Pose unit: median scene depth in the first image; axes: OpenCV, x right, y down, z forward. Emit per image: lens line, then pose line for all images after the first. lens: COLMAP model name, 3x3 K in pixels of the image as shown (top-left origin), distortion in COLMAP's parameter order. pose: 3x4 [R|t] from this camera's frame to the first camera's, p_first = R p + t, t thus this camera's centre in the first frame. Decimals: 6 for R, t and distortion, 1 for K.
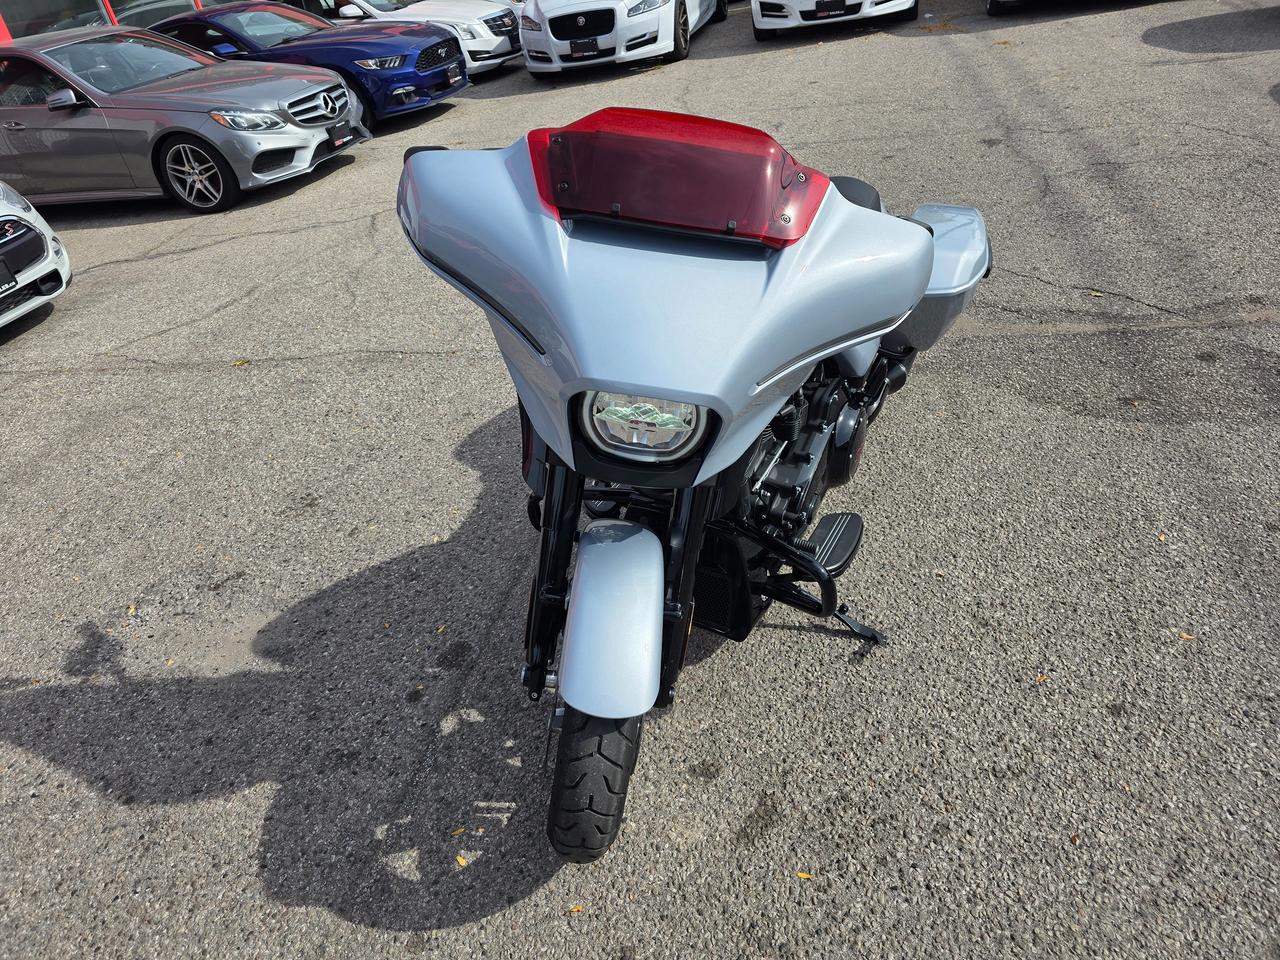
lens RADIAL K [[864.5, 0, 628.7], [0, 864.5, 478.8], [0, 0, 1]] dist [0.081809, -0.079440]
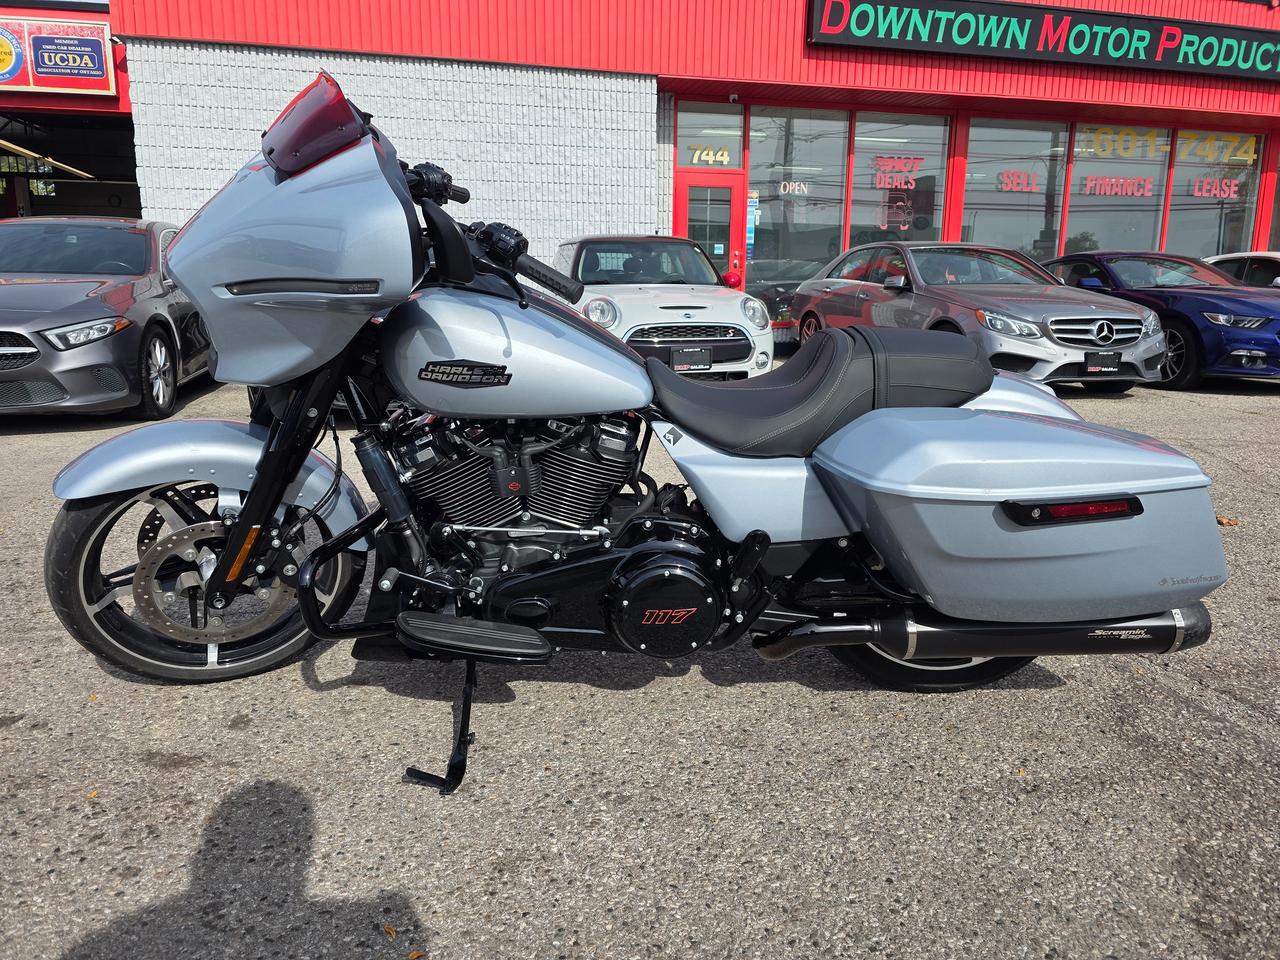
lens RADIAL K [[861.1, 0, 625.0], [0, 861.1, 474.3], [0, 0, 1]] dist [0.068108, -0.060926]
pose [[0.444049, 0.342441, -0.827982, 0.827736], [-0.556971, 0.829350, 0.044302, -0.151537], [0.701858, 0.441489, 0.559001, 0.520327]]
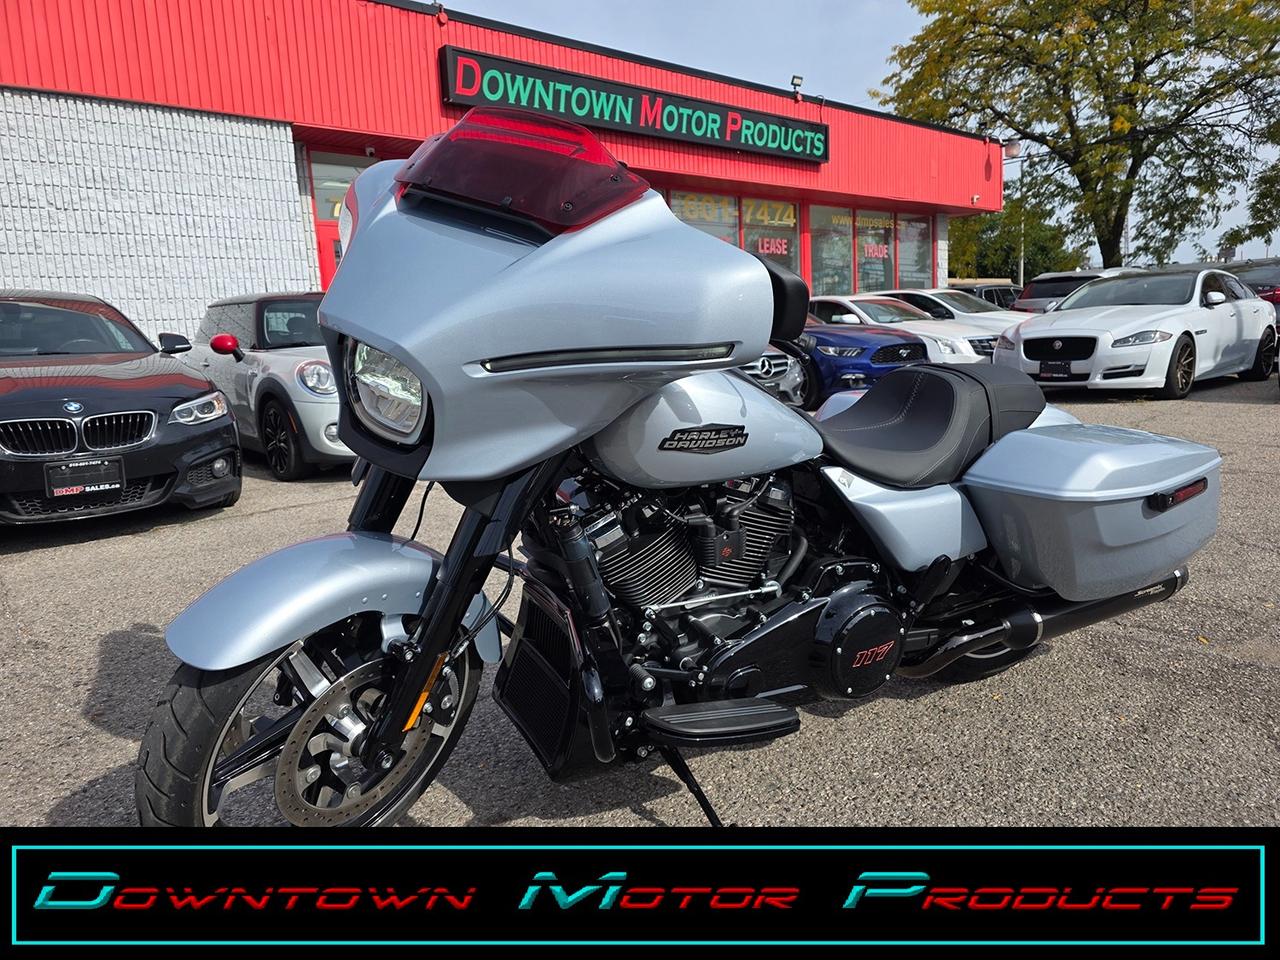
lens RADIAL K [[871.0, 0, 633.6], [0, 871.0, 482.4], [0, 0, 1]] dist [0.067777, -0.063662]
pose [[0.813399, 0.214890, -0.540559, 0.486673], [-0.387596, 0.893143, -0.228177, 0.083441], [0.433763, 0.395118, 0.809773, 0.241434]]
